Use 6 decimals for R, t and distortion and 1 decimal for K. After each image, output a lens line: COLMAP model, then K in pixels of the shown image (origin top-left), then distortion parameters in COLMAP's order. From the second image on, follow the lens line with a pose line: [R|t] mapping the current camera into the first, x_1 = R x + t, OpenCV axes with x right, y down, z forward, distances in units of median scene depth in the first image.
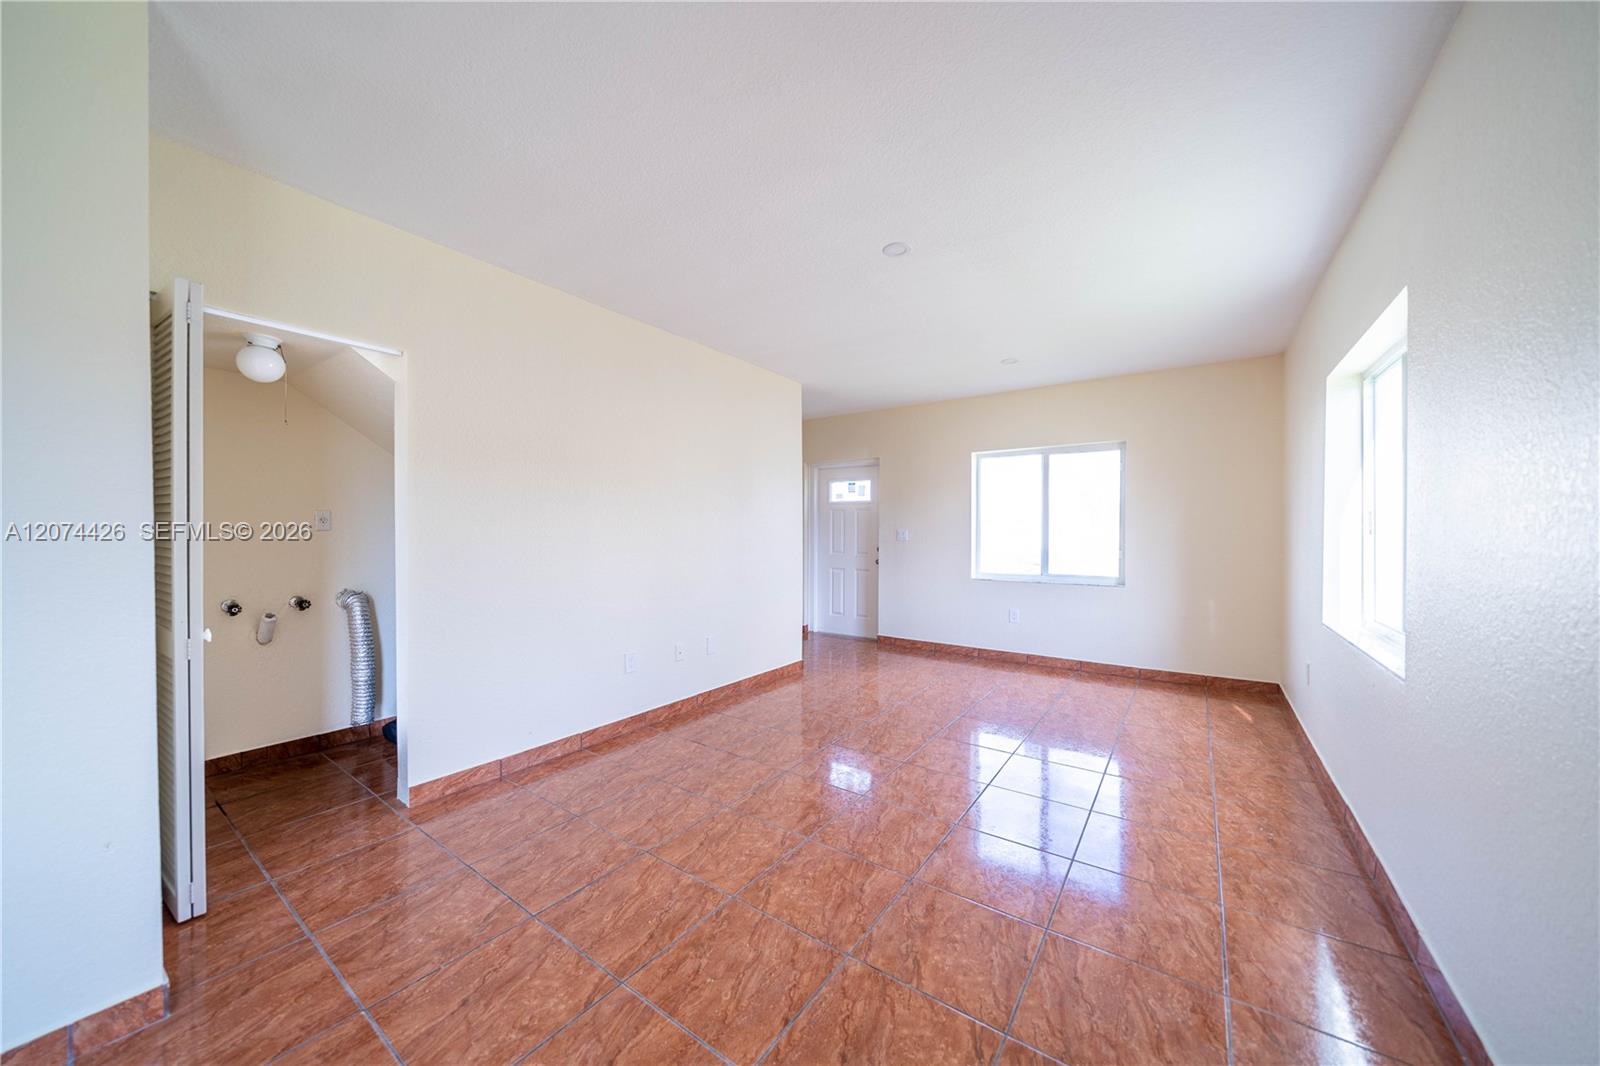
lens RADIAL K [[551.5, 0, 794.8], [0, 551.5, 535.9], [0, 0, 1]] dist [-0.008047, -0.000040]
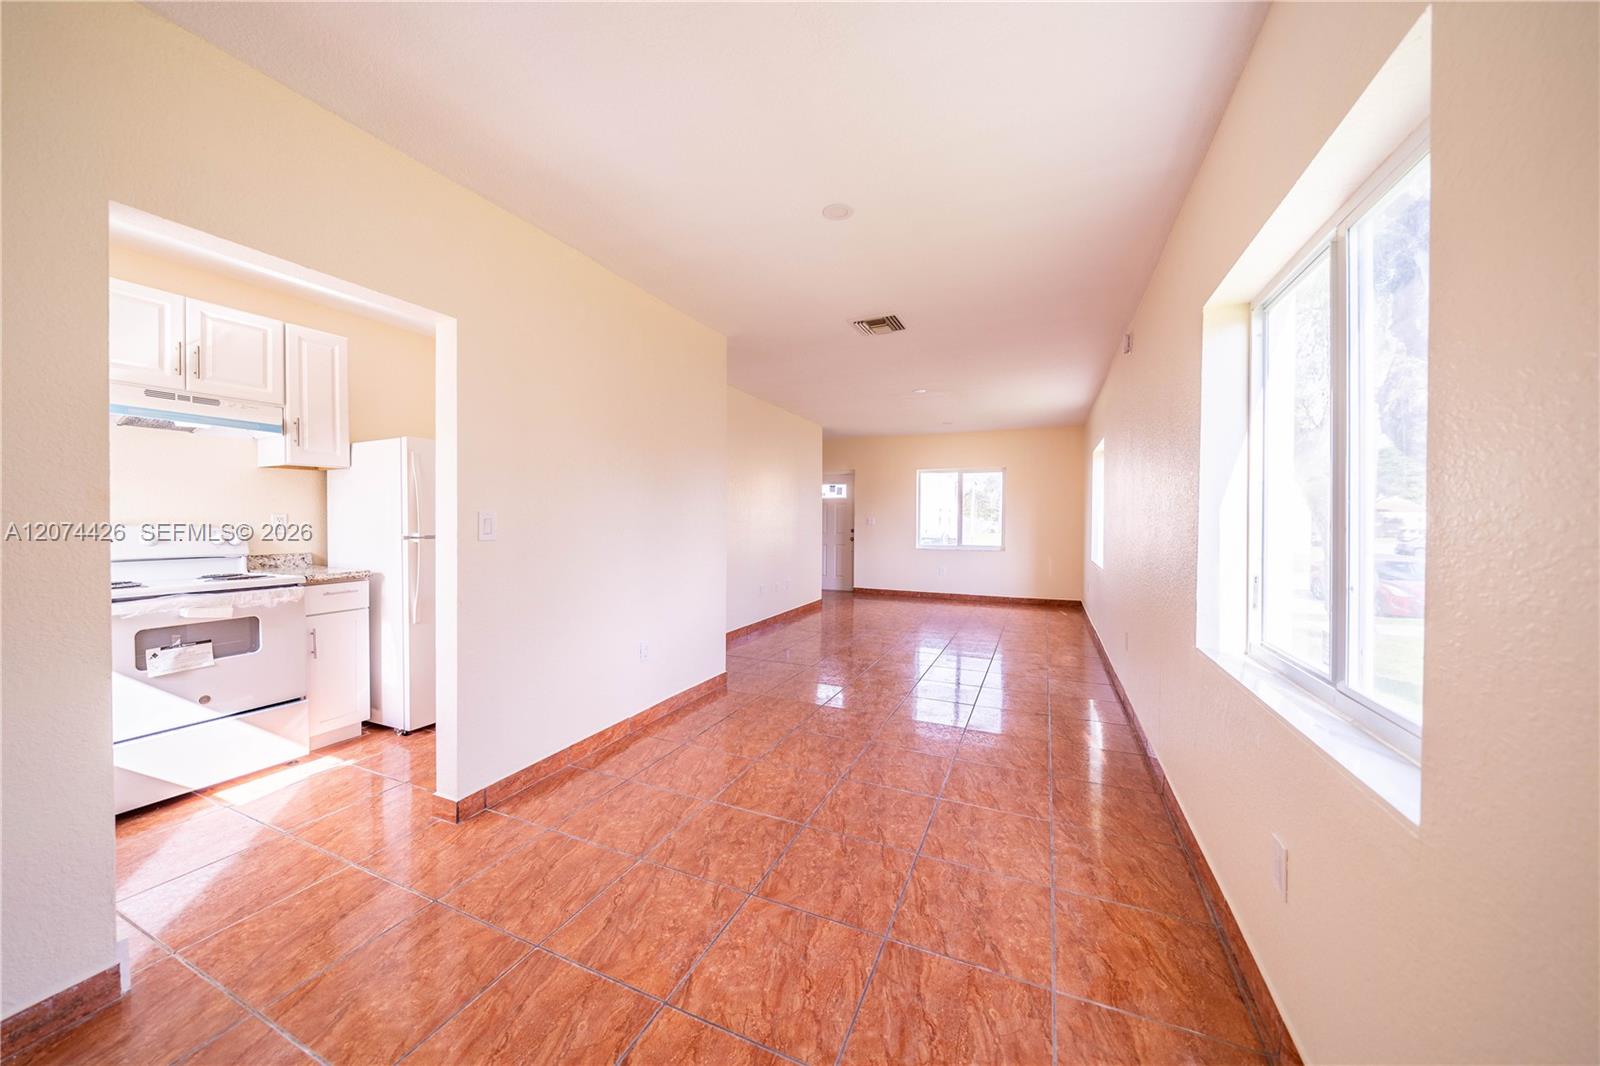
lens RADIAL K [[559.1, 0, 792.7], [0, 559.1, 525.0], [0, 0, 1]] dist [-0.007986, -0.000145]
pose [[0.978675, 0.003034, 0.205392, -0.473874], [-0.003570, 0.999991, 0.002239, 0.008640], [-0.205383, -0.002924, 0.978677, -0.667360]]
